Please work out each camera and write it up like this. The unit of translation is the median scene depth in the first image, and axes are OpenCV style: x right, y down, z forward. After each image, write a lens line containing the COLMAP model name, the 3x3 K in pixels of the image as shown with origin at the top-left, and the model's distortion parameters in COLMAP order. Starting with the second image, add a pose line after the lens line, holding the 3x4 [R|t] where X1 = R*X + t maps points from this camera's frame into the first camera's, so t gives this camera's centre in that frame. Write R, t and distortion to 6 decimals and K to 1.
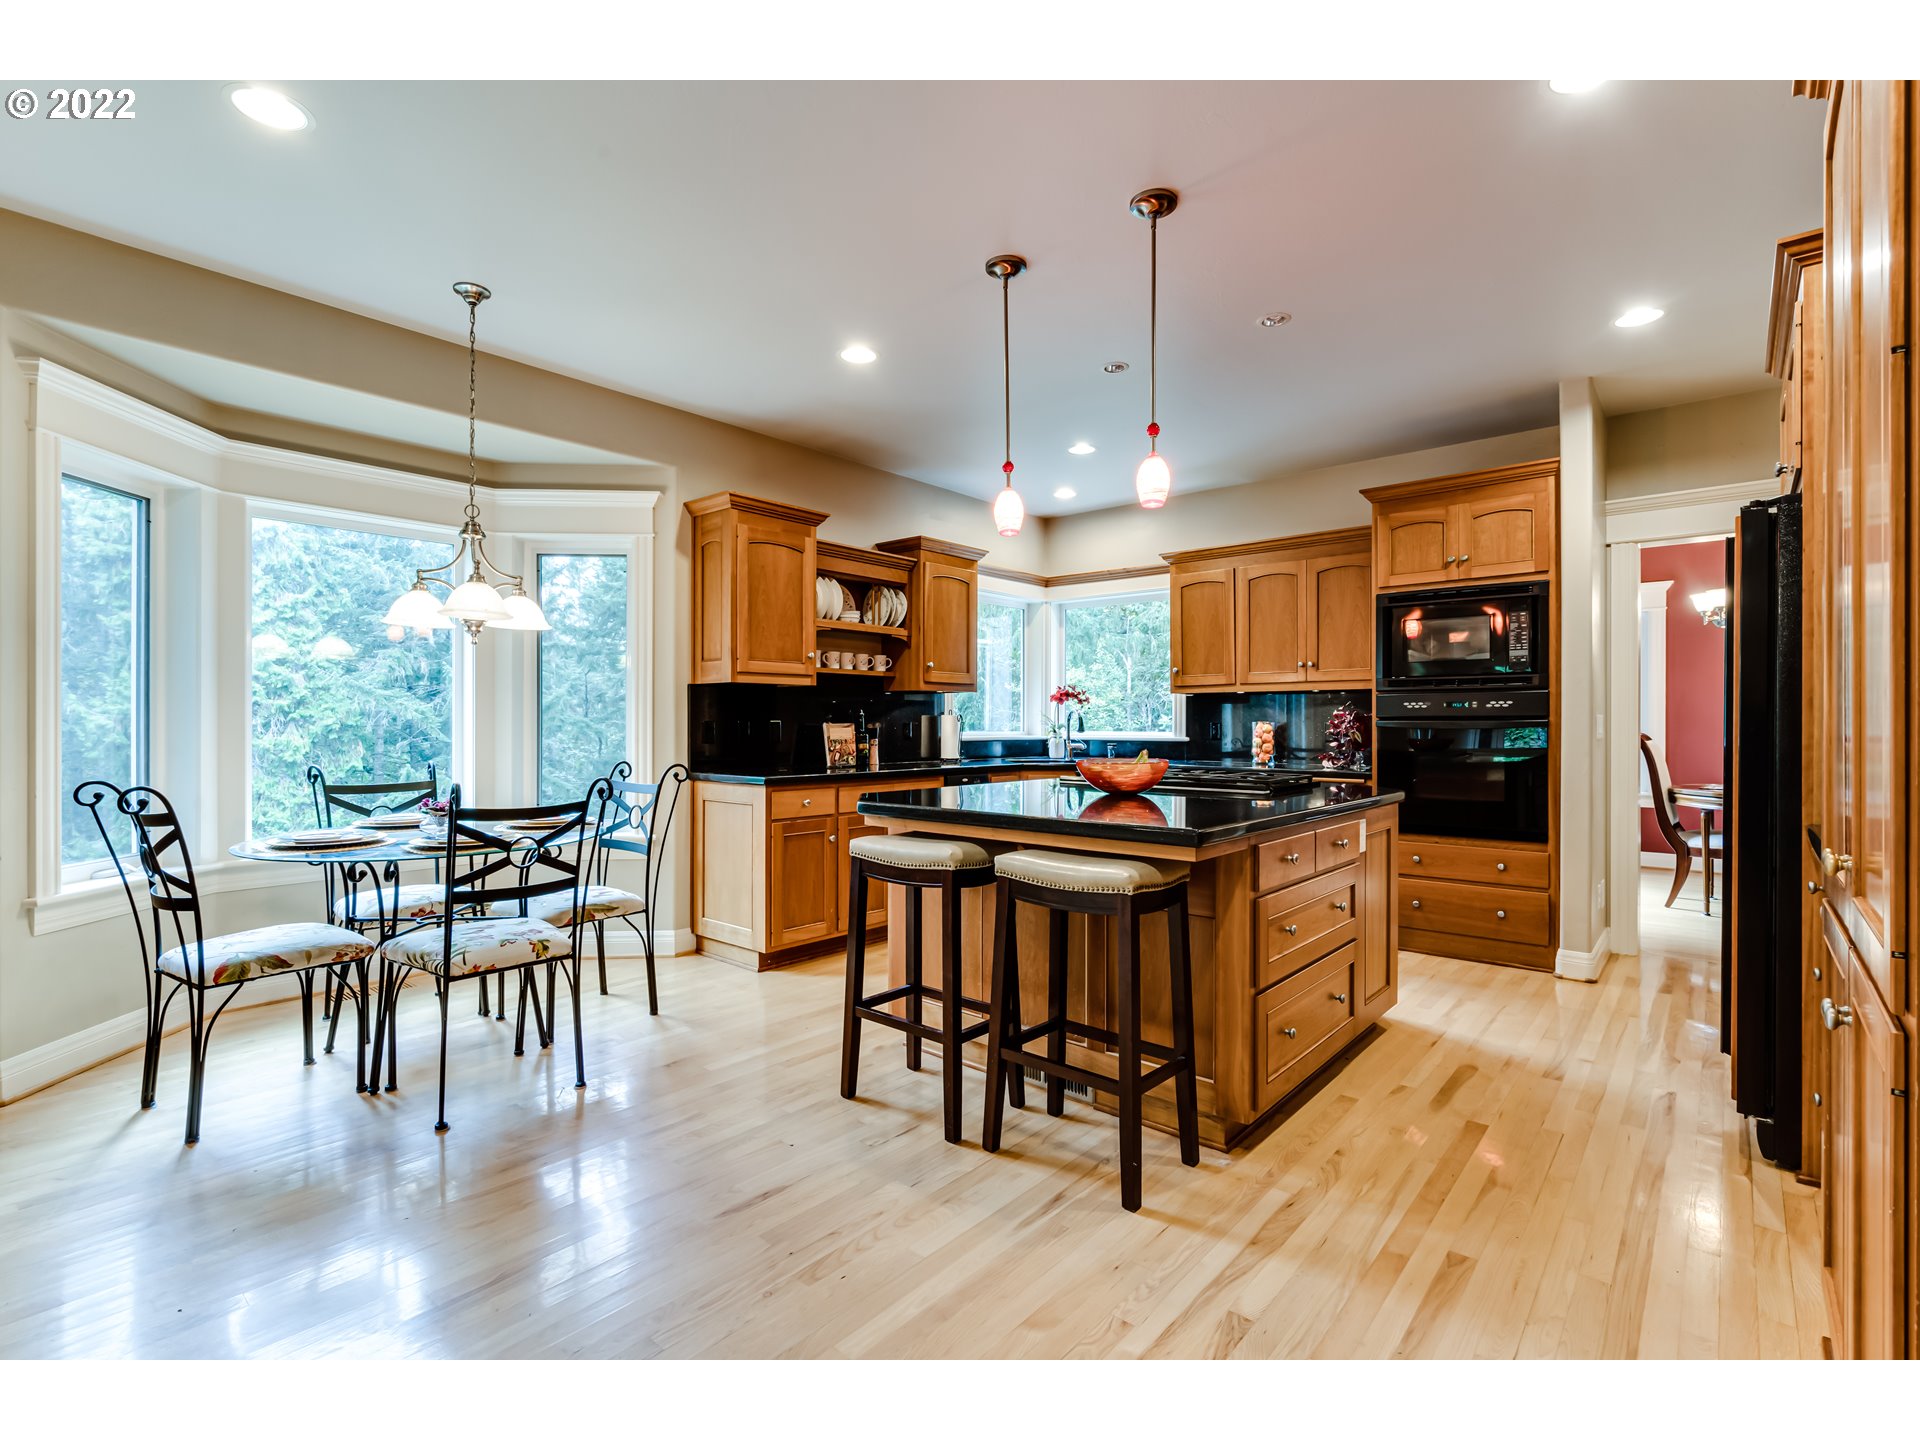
lens RADIAL K [[912.8, 0, 960.0], [0, 912.8, 720.0], [0, 0, 1]] dist [-0.017408, 0.008177]
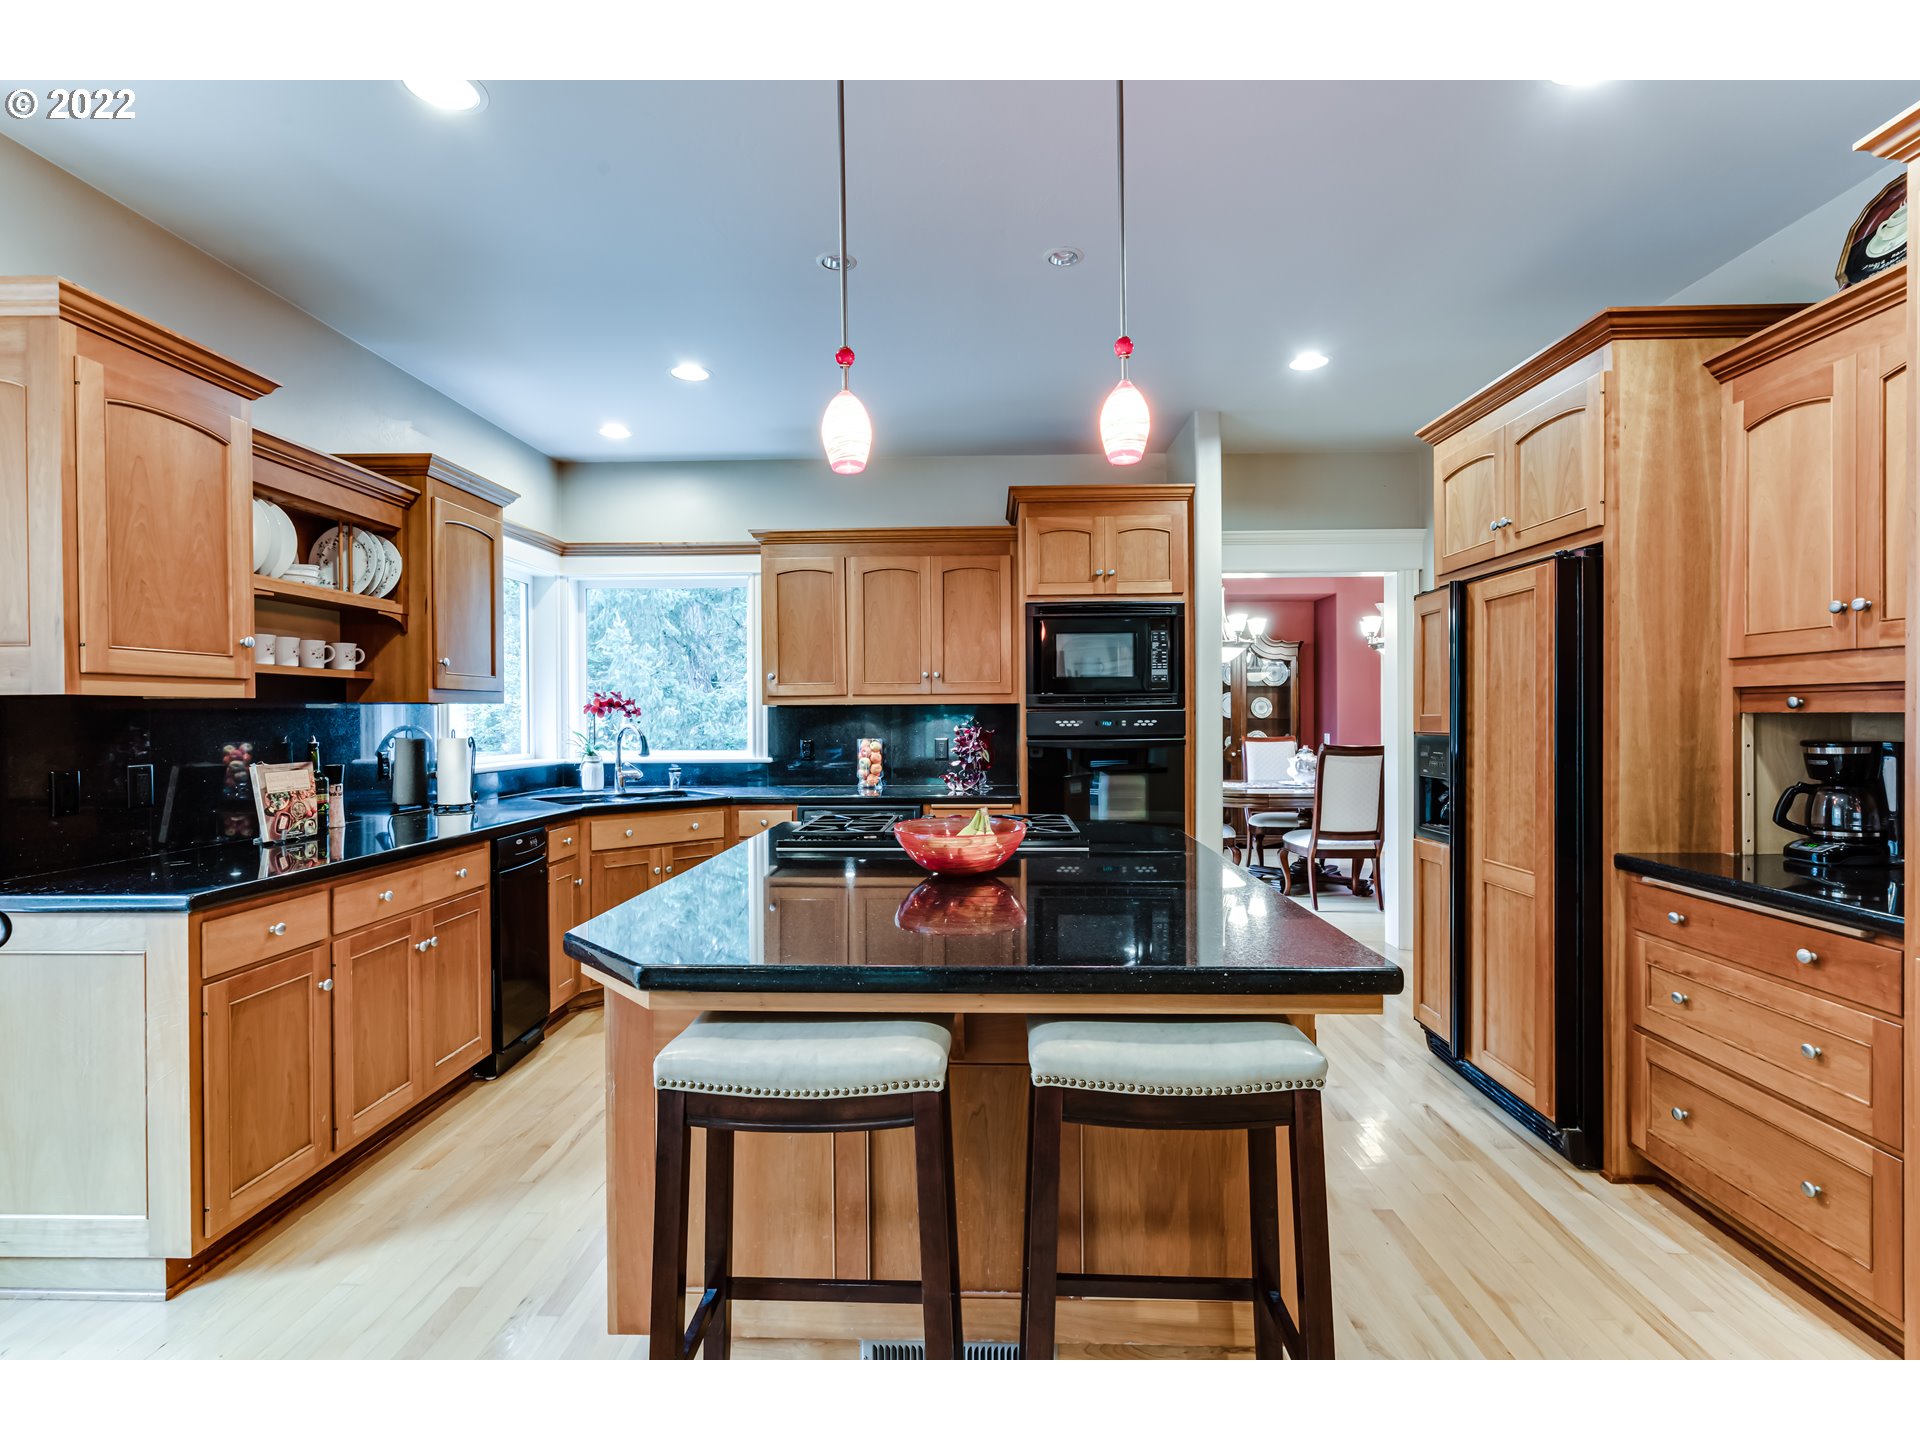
lens RADIAL K [[912.8, 0, 960.0], [0, 912.8, 720.0], [0, 0, 1]] dist [-0.017408, 0.008177]
pose [[0.768729, -0.009808, 0.639499, -0.172463], [0.003105, 0.999928, 0.011603, -0.028658], [-0.639567, -0.006934, 0.768704, 0.313128]]
